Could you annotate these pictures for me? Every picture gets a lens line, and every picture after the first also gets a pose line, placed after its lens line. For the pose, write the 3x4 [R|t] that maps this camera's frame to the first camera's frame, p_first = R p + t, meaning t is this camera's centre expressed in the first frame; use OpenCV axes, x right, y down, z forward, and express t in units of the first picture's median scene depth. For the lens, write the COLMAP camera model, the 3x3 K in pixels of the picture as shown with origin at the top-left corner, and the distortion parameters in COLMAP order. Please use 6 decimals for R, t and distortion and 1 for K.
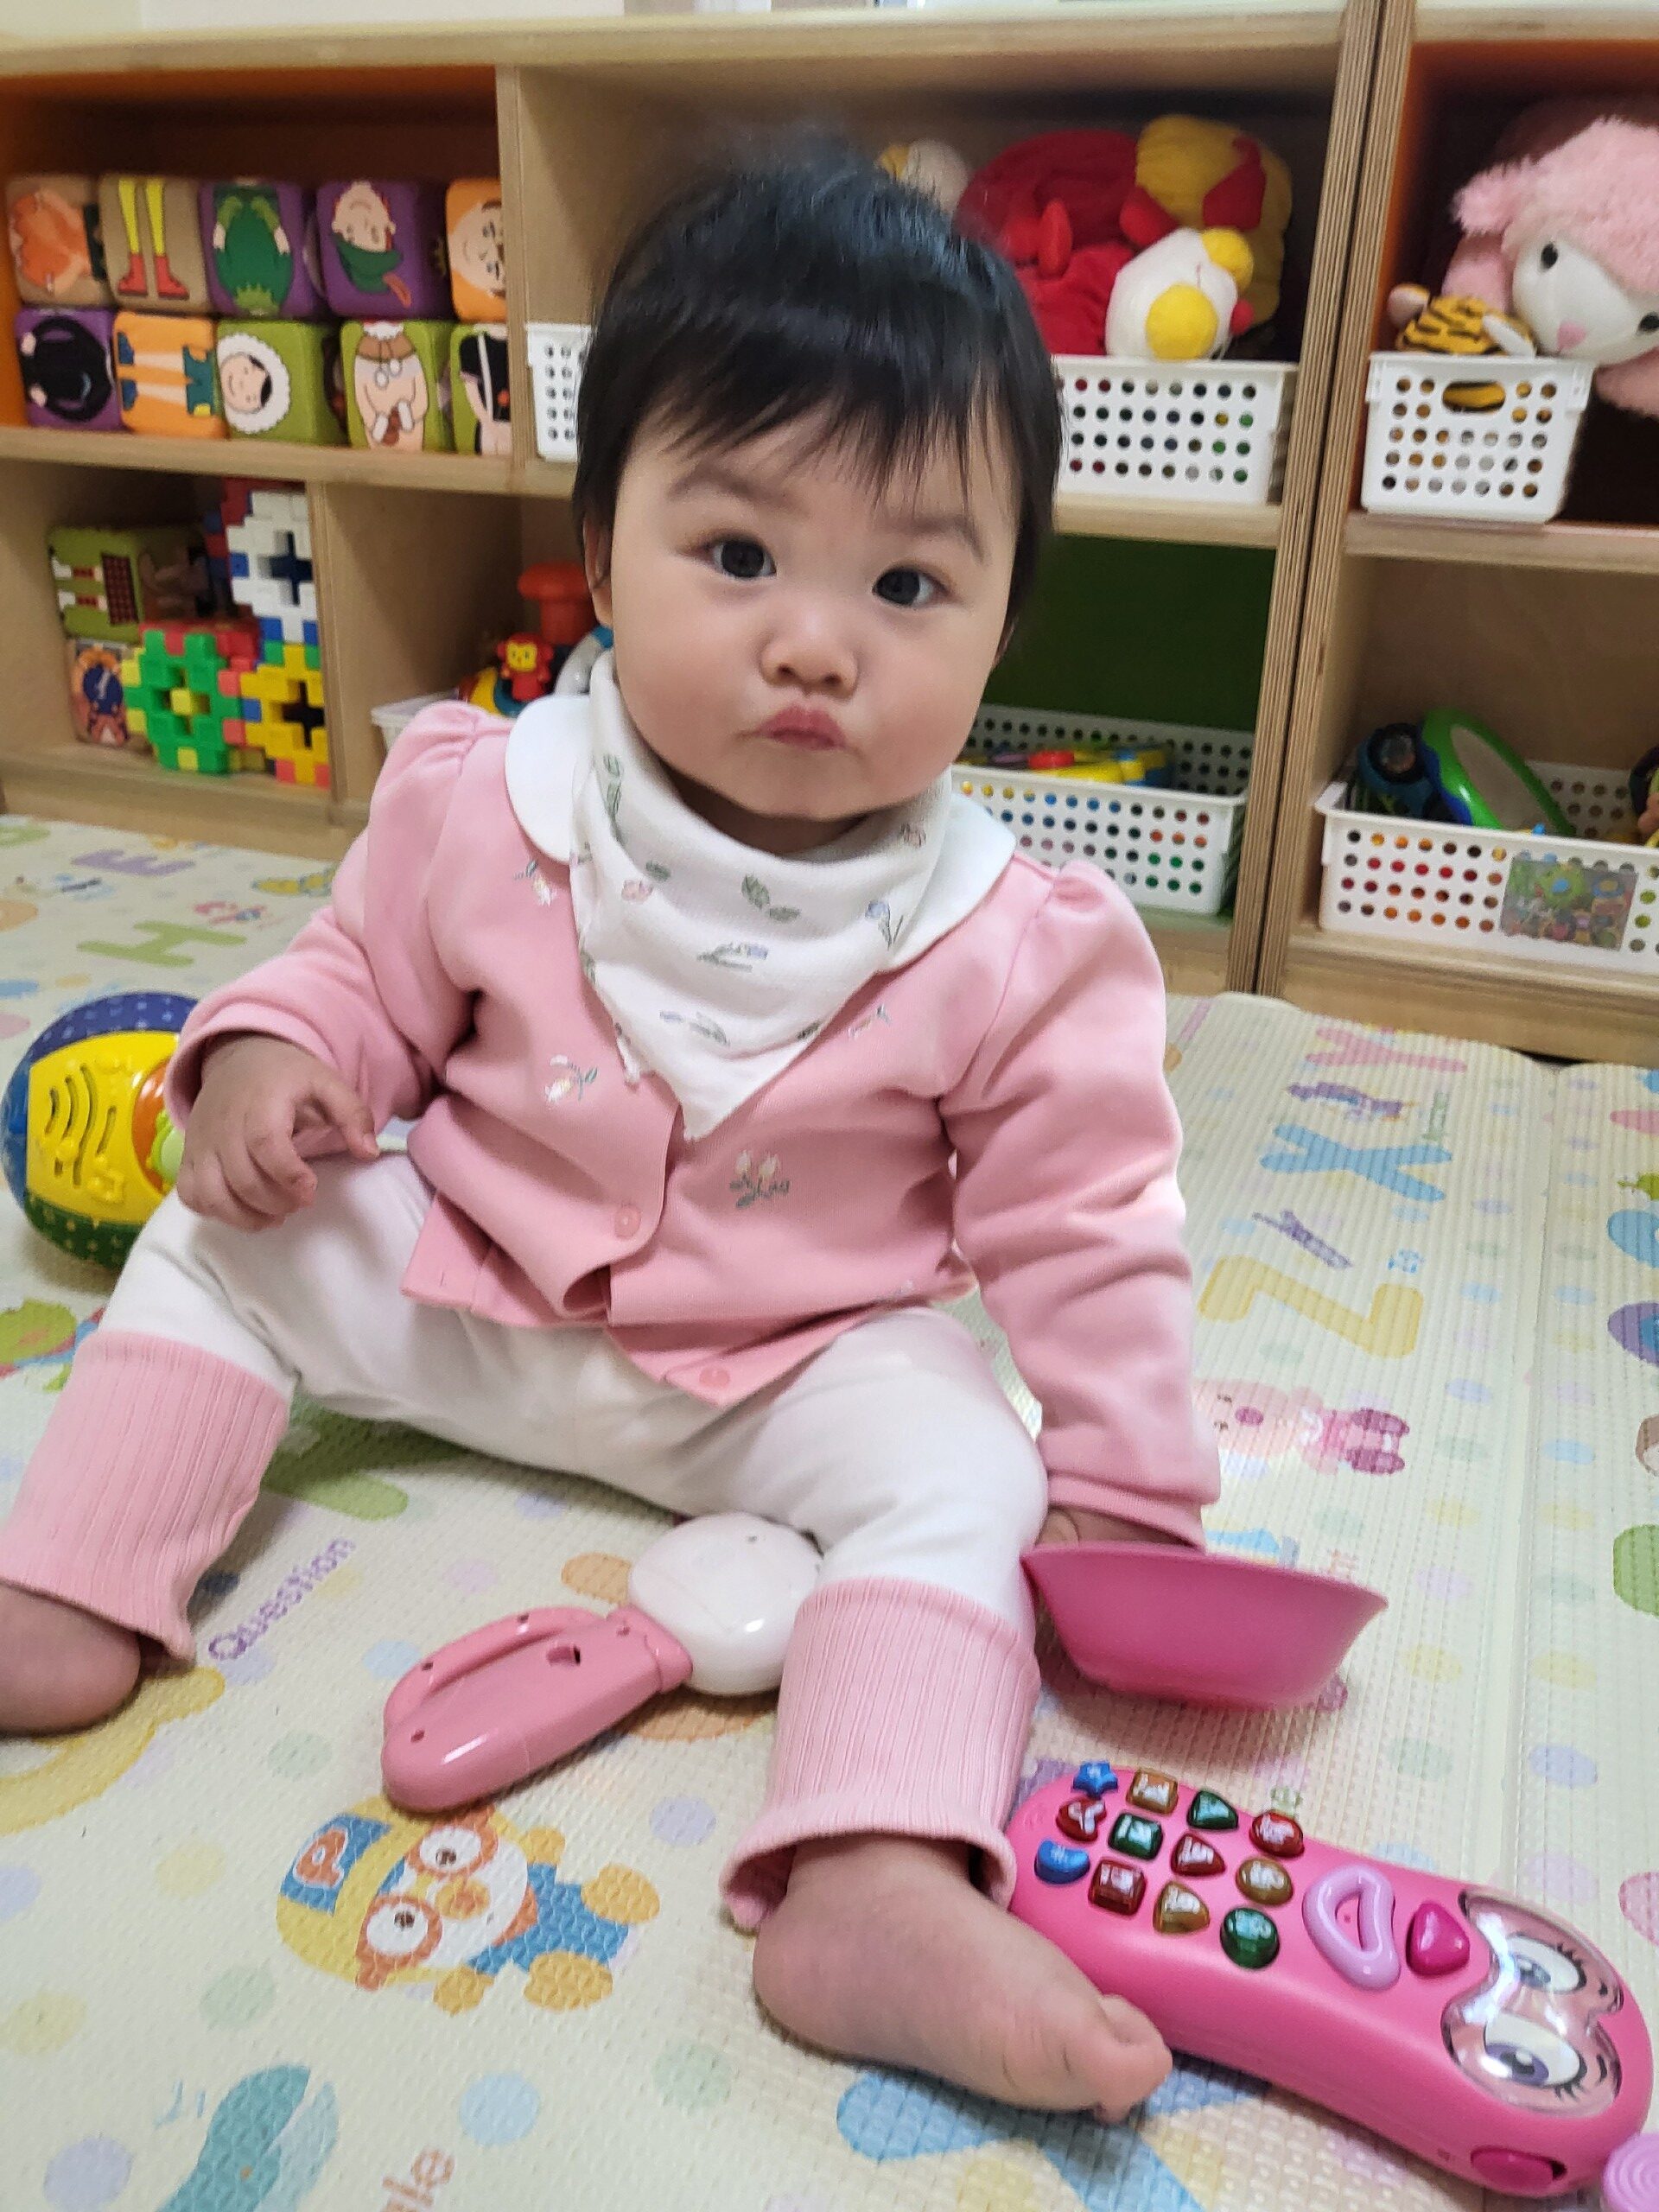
lens RADIAL K [[1771.7, 0, 836.8], [0, 1771.7, 1118.8], [0, 0, 1]] dist [-0.029478, 0.052573]
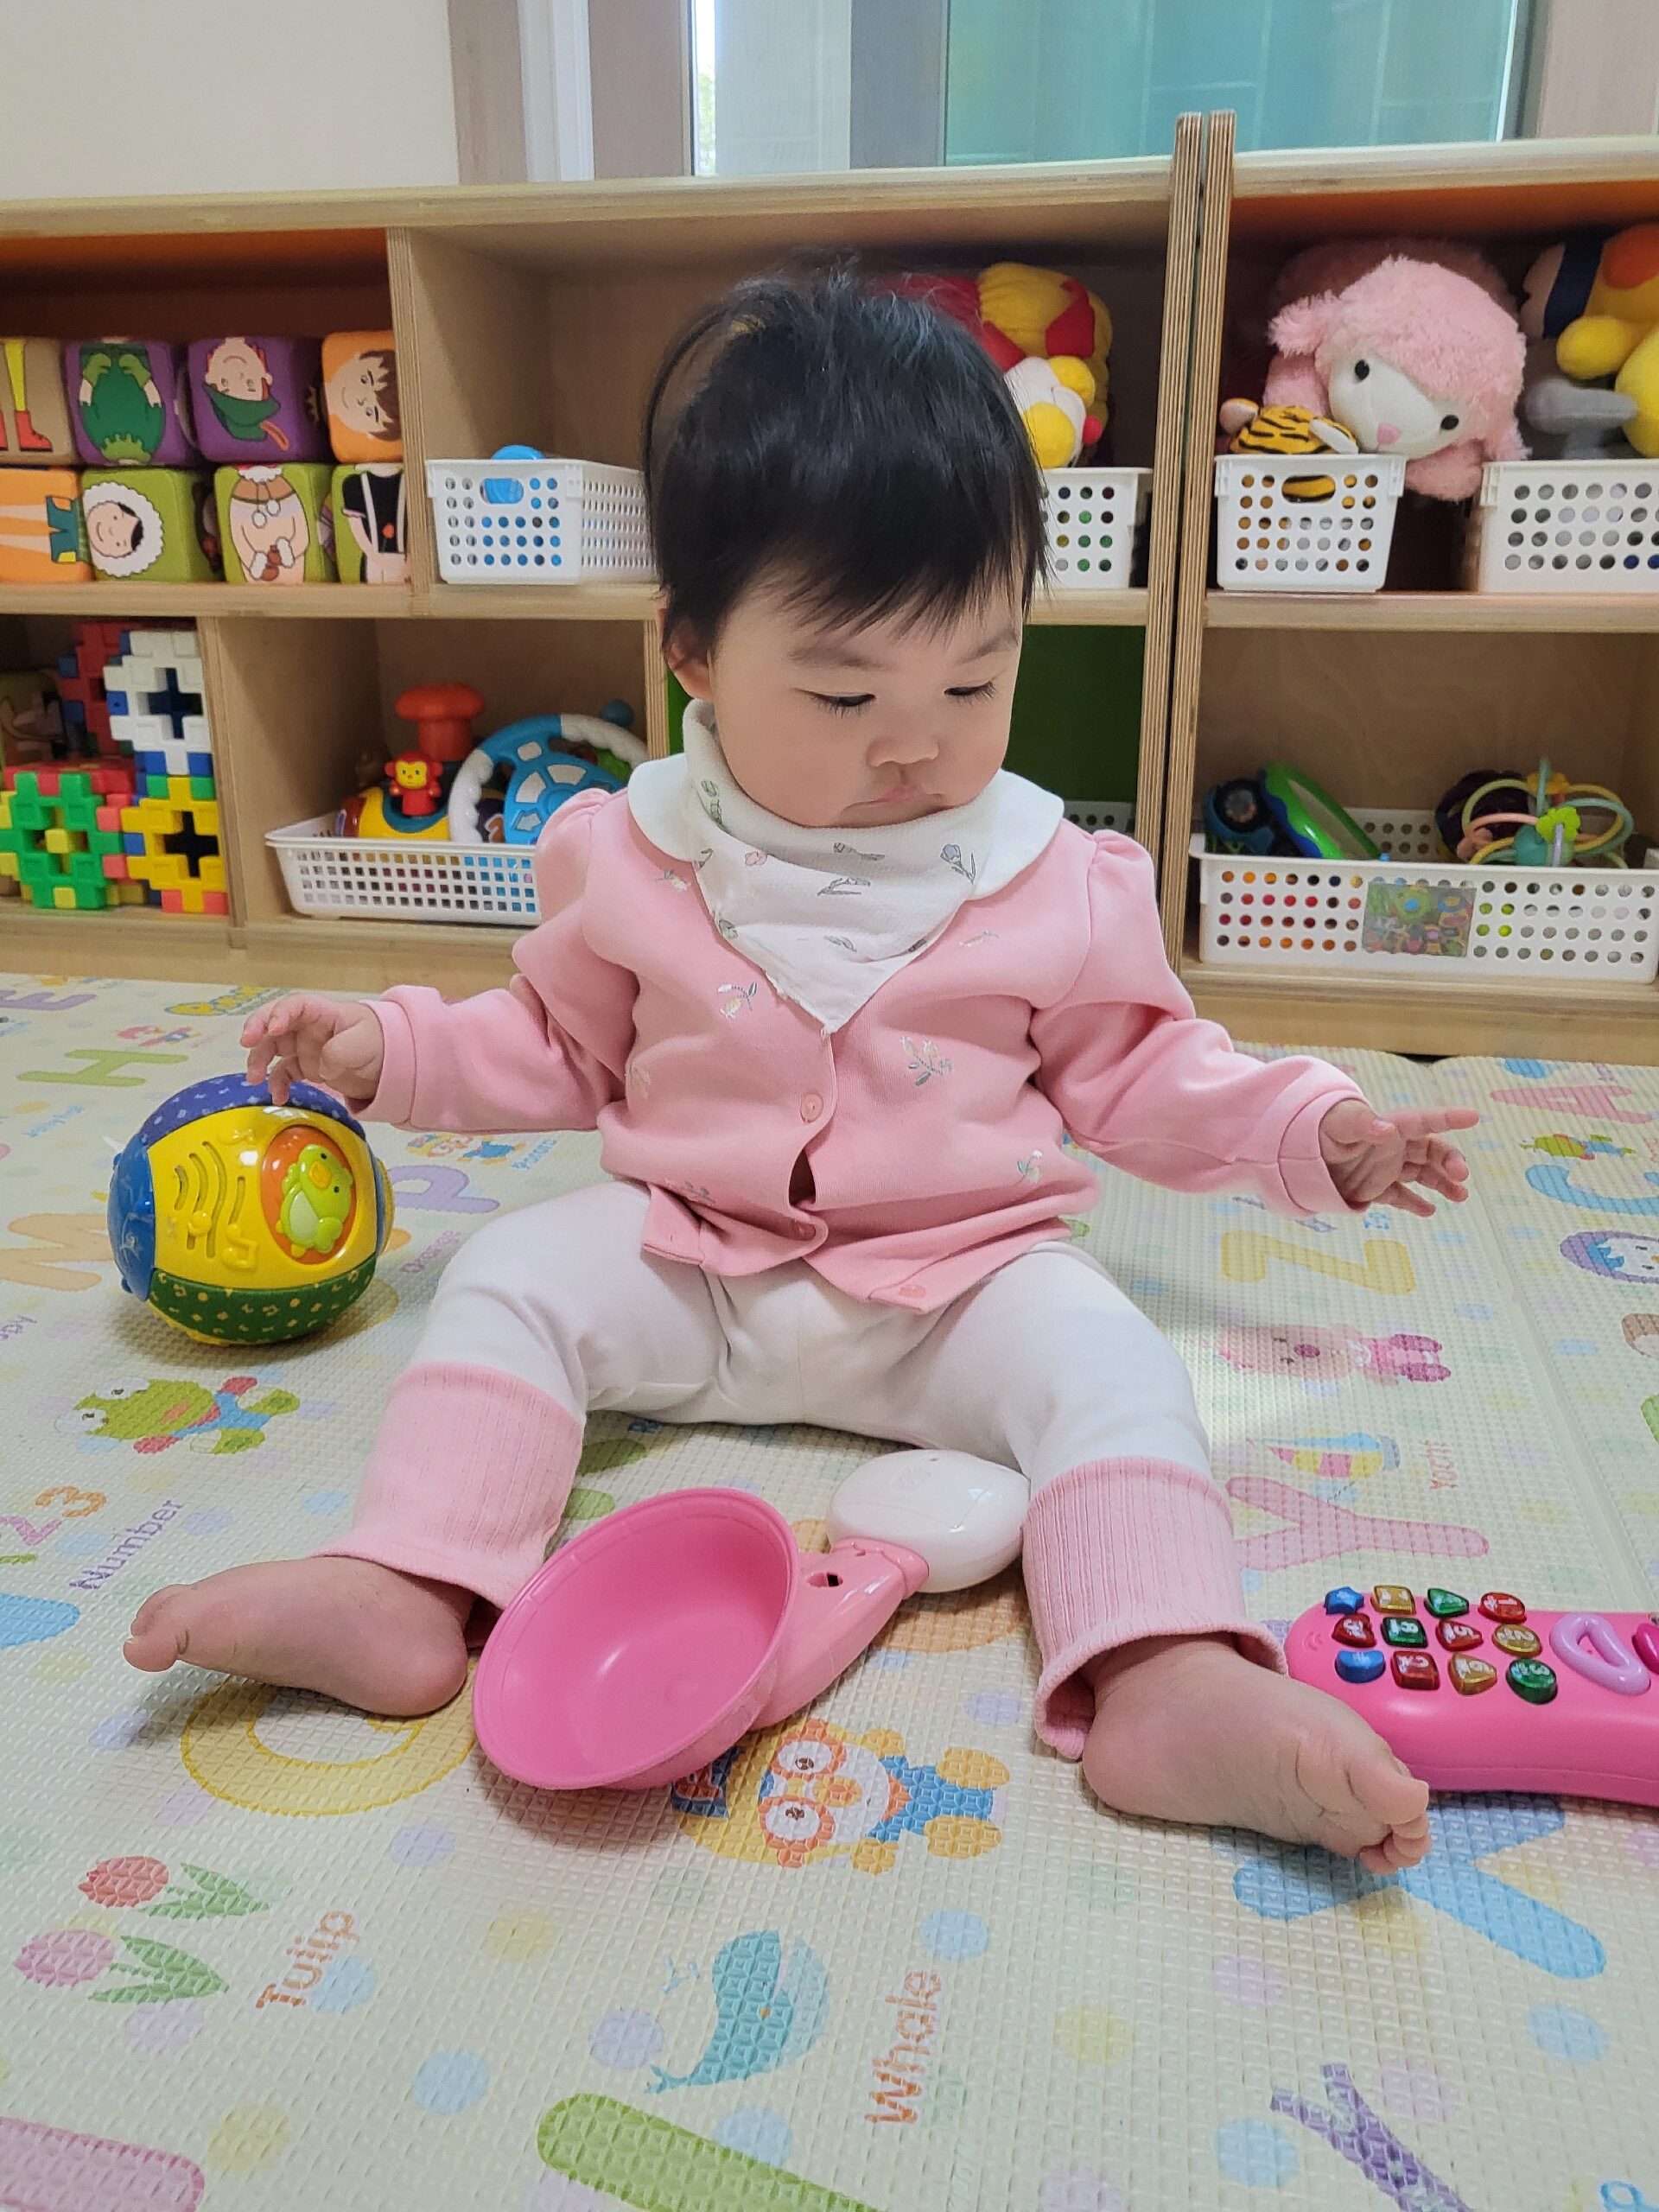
lens RADIAL K [[1771.7, 0, 824.5], [0, 1771.7, 1102.1], [0, 0, 1]] dist [-0.029478, 0.052573]
pose [[0.983760, -0.089006, 0.155865, -0.145146], [0.101500, 0.992072, -0.074106, 0.038873], [-0.148034, 0.088723, 0.984995, -0.052585]]
